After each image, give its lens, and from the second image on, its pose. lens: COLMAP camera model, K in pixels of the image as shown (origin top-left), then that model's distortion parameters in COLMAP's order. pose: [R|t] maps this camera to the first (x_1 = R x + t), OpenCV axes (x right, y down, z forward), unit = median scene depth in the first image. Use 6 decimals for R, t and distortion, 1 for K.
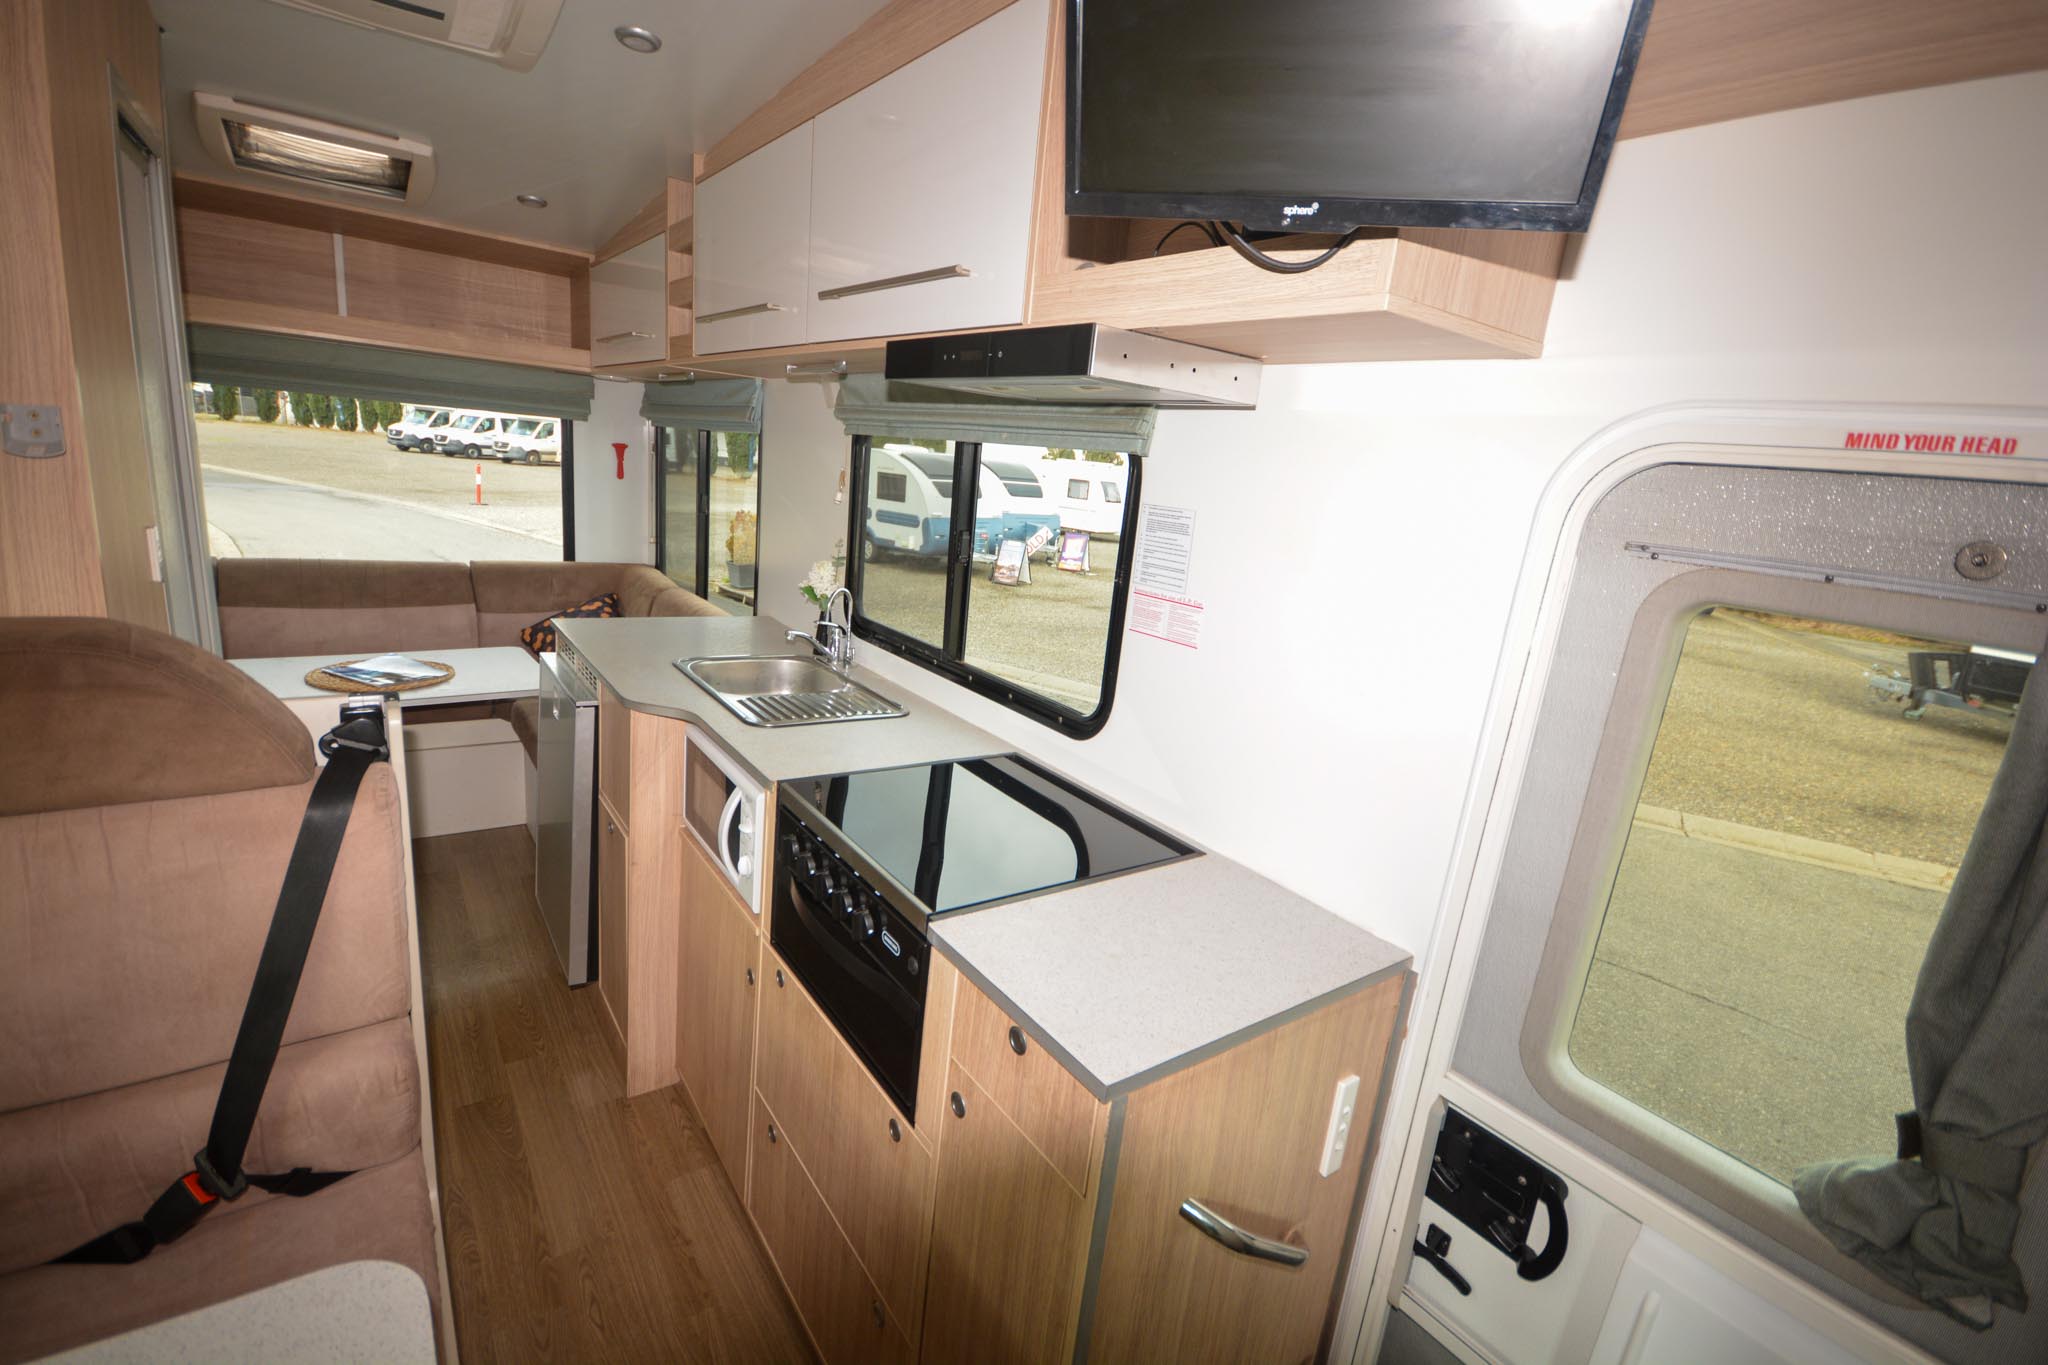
lens RADIAL K [[895.3, 0, 1018.9], [0, 895.3, 682.9], [0, 0, 1]] dist [0.023642, -0.018704]
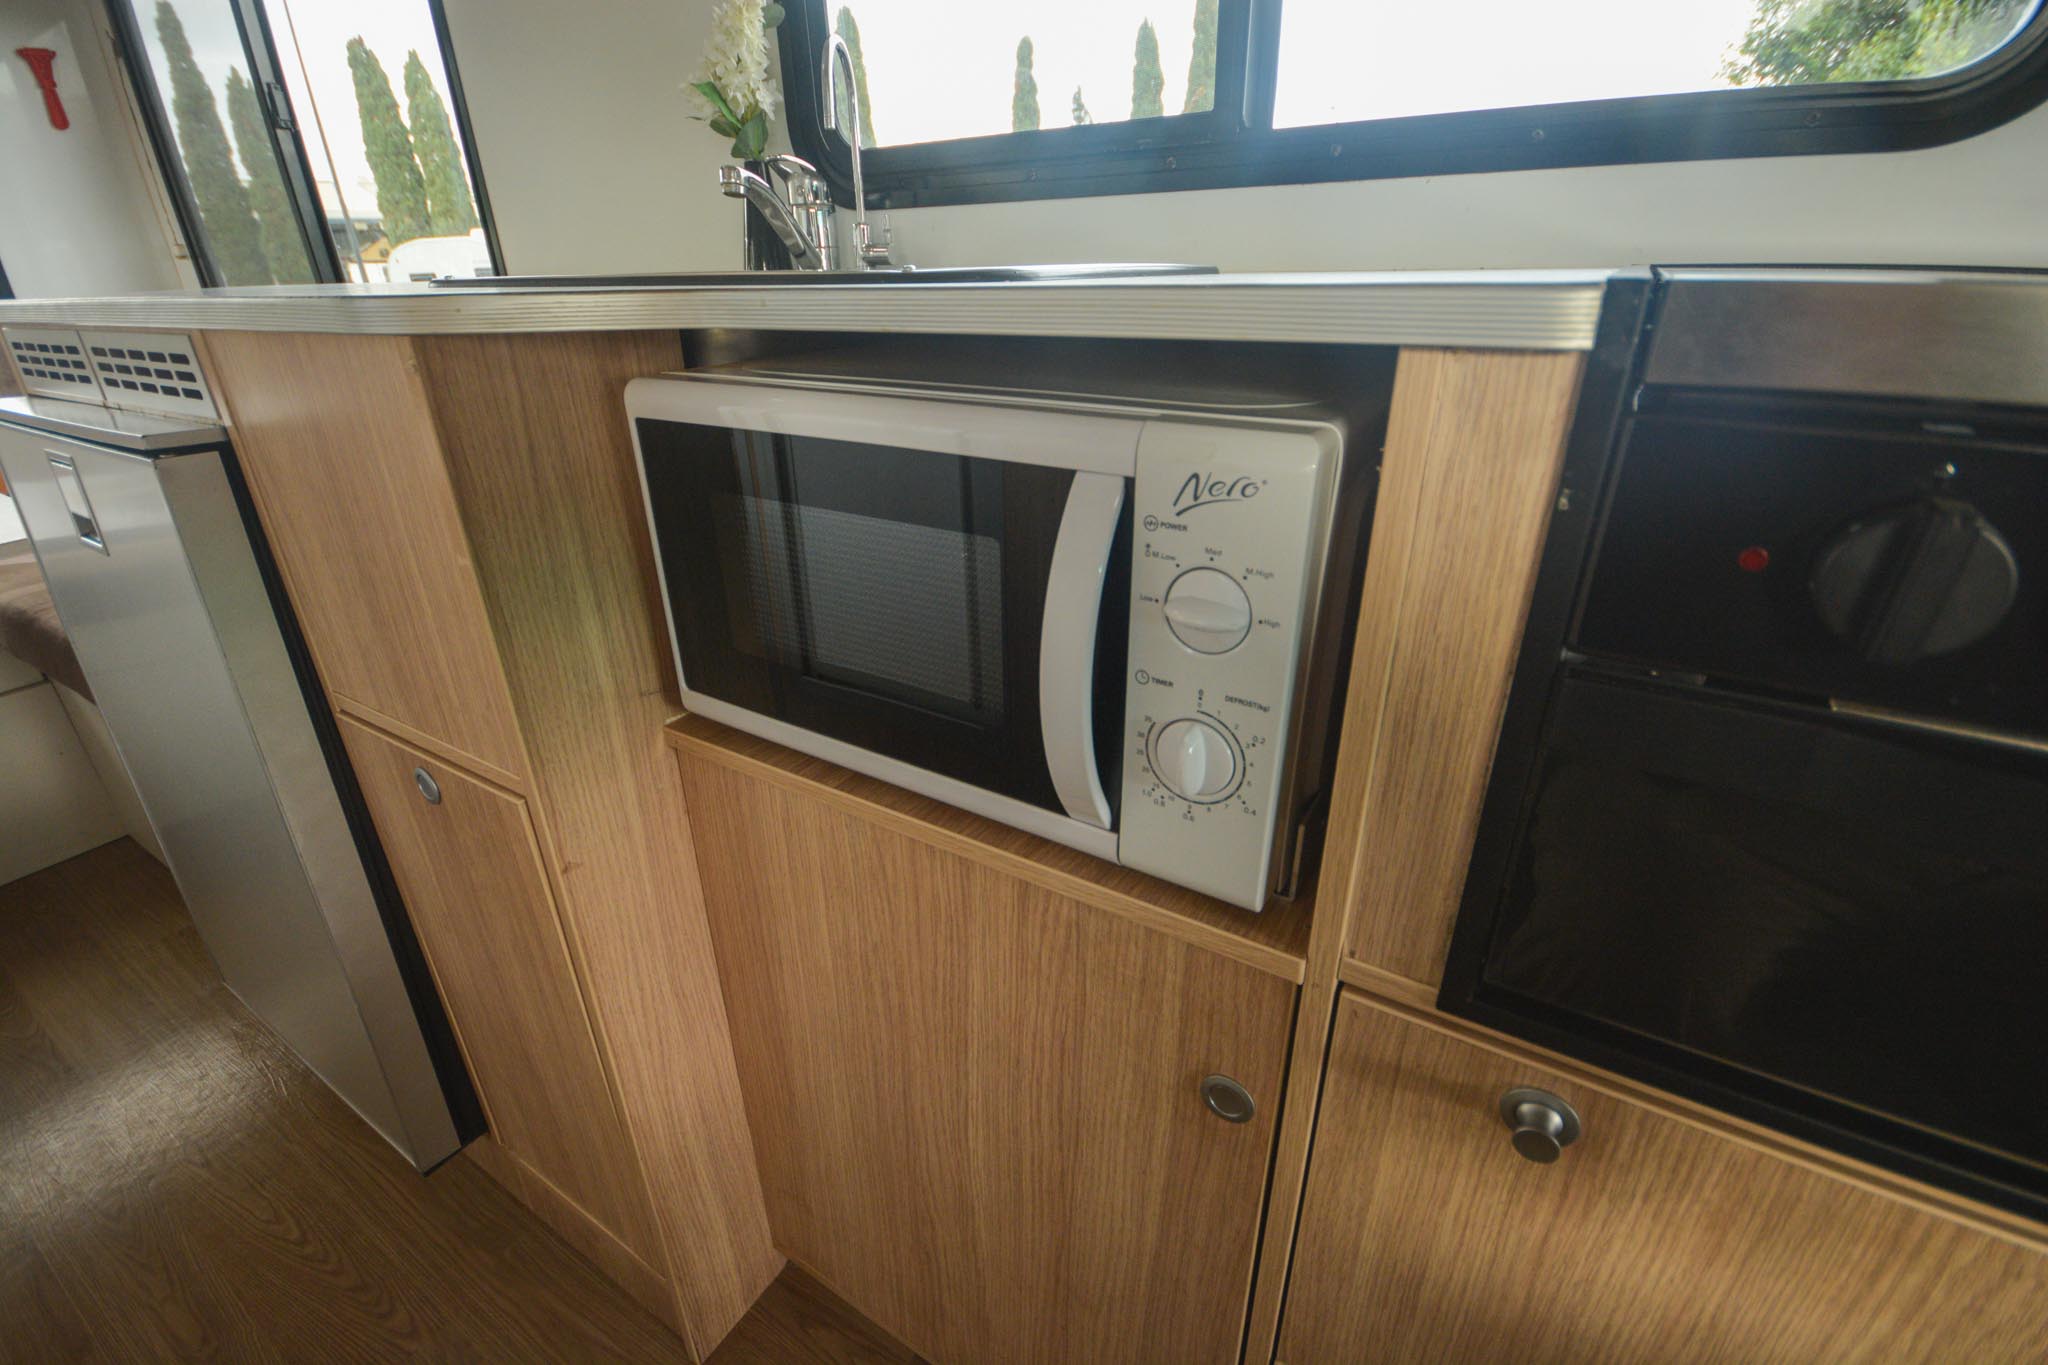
lens RADIAL K [[895.3, 0, 1018.9], [0, 895.3, 682.9], [0, 0, 1]] dist [0.023642, -0.018704]
pose [[0.923013, -0.269274, 0.274843, -0.262941], [0.204513, 0.948388, 0.242352, 0.068474], [-0.325917, -0.167485, 0.930444, 0.493057]]
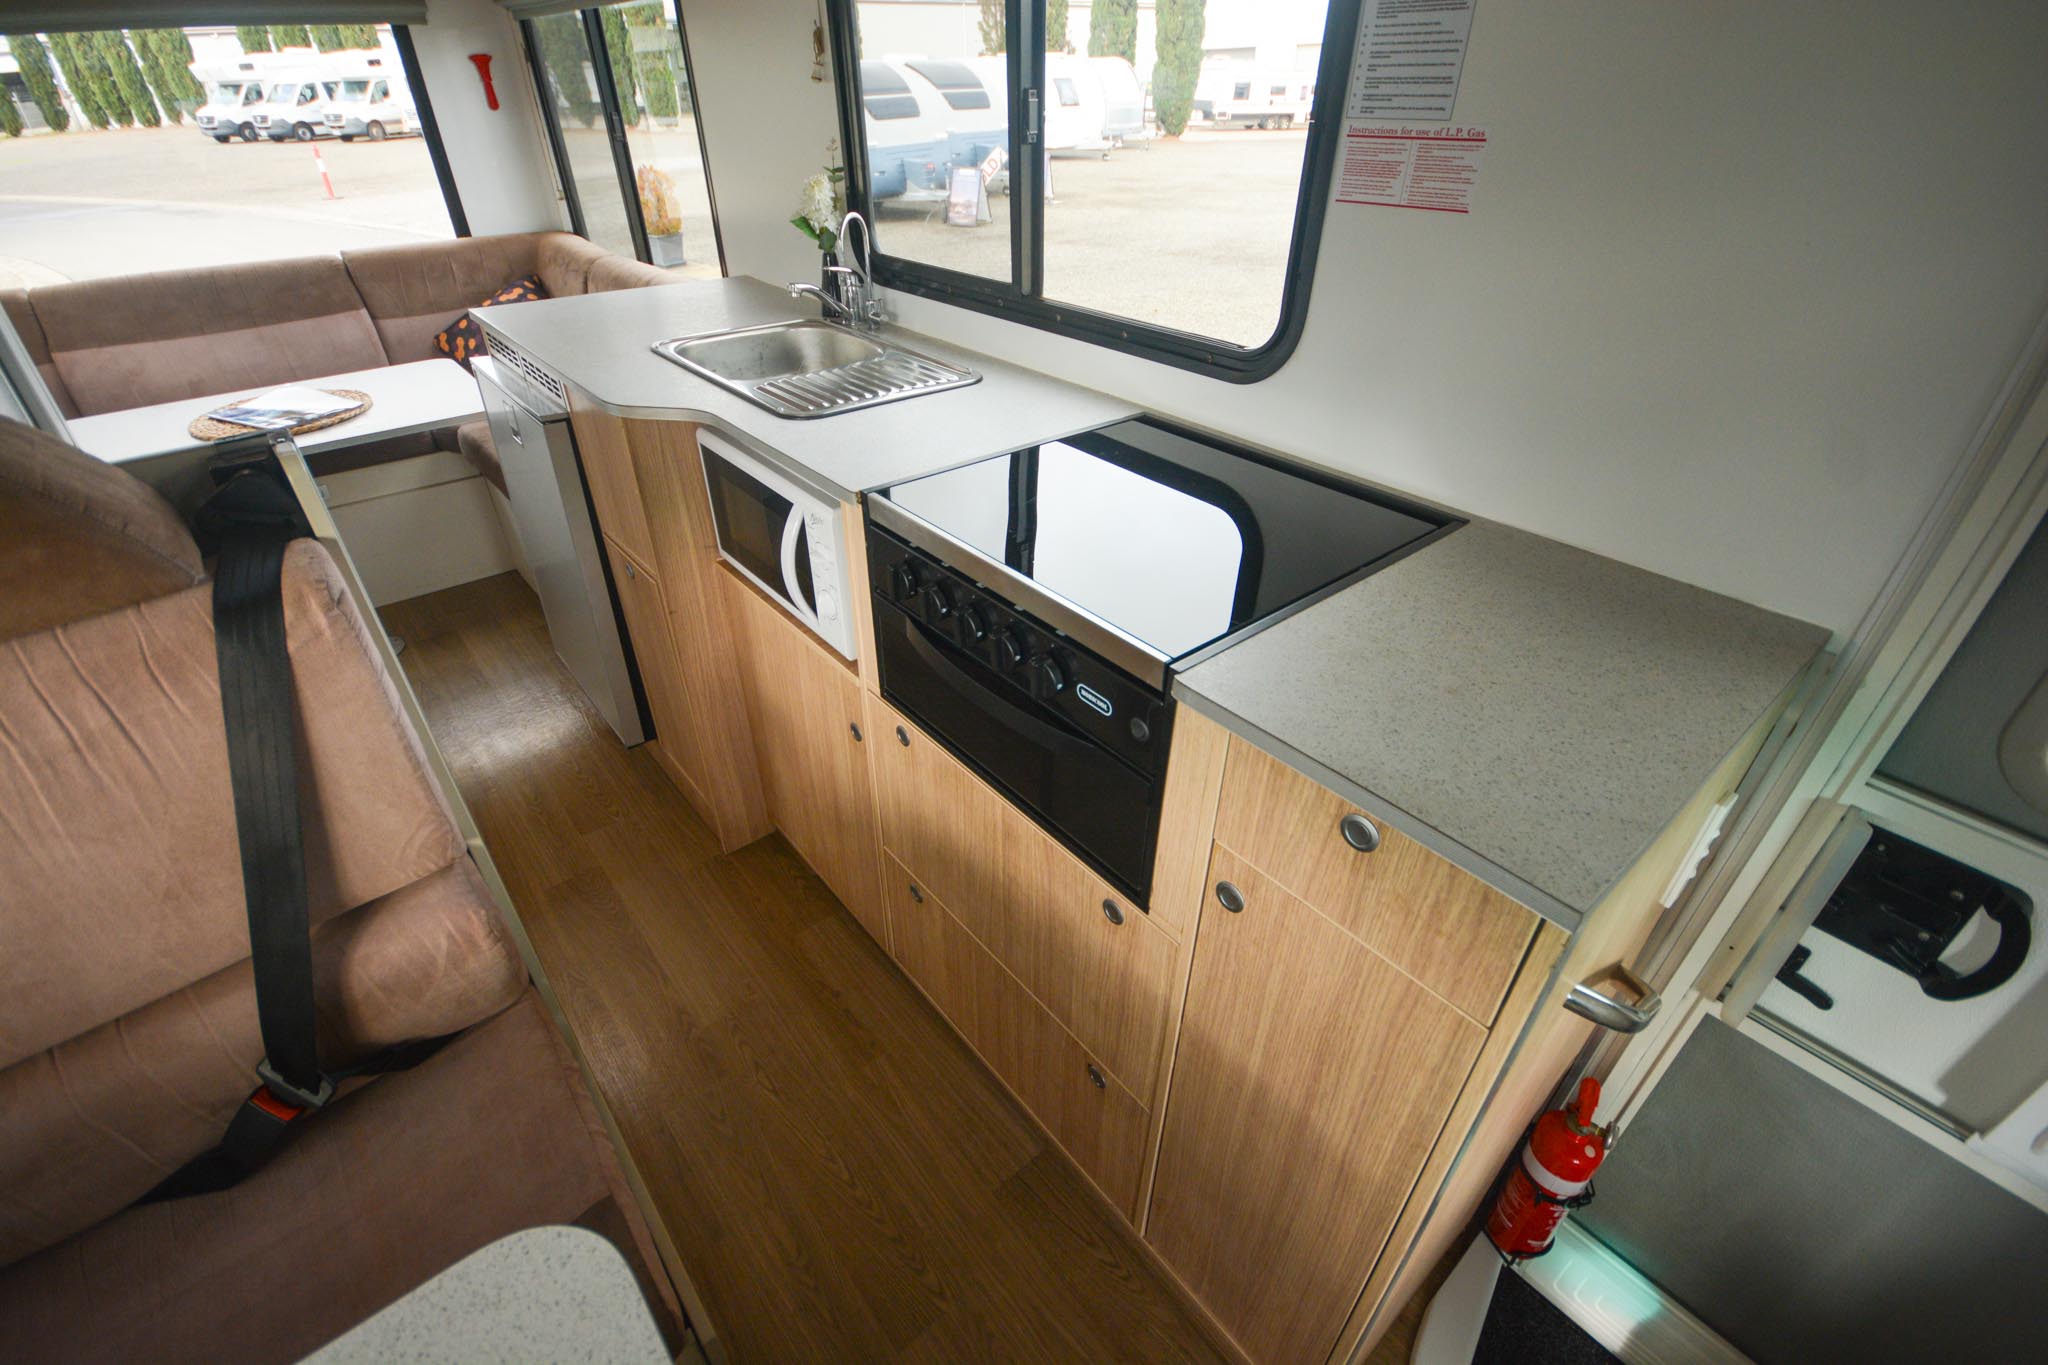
lens RADIAL K [[895.3, 0, 1018.9], [0, 895.3, 682.9], [0, 0, 1]] dist [0.023642, -0.018704]
pose [[0.992711, -0.120511, -0.001340, -0.092875], [0.113267, 0.929129, 0.351979, 0.006437], [-0.041172, -0.349565, 0.936007, 0.152978]]
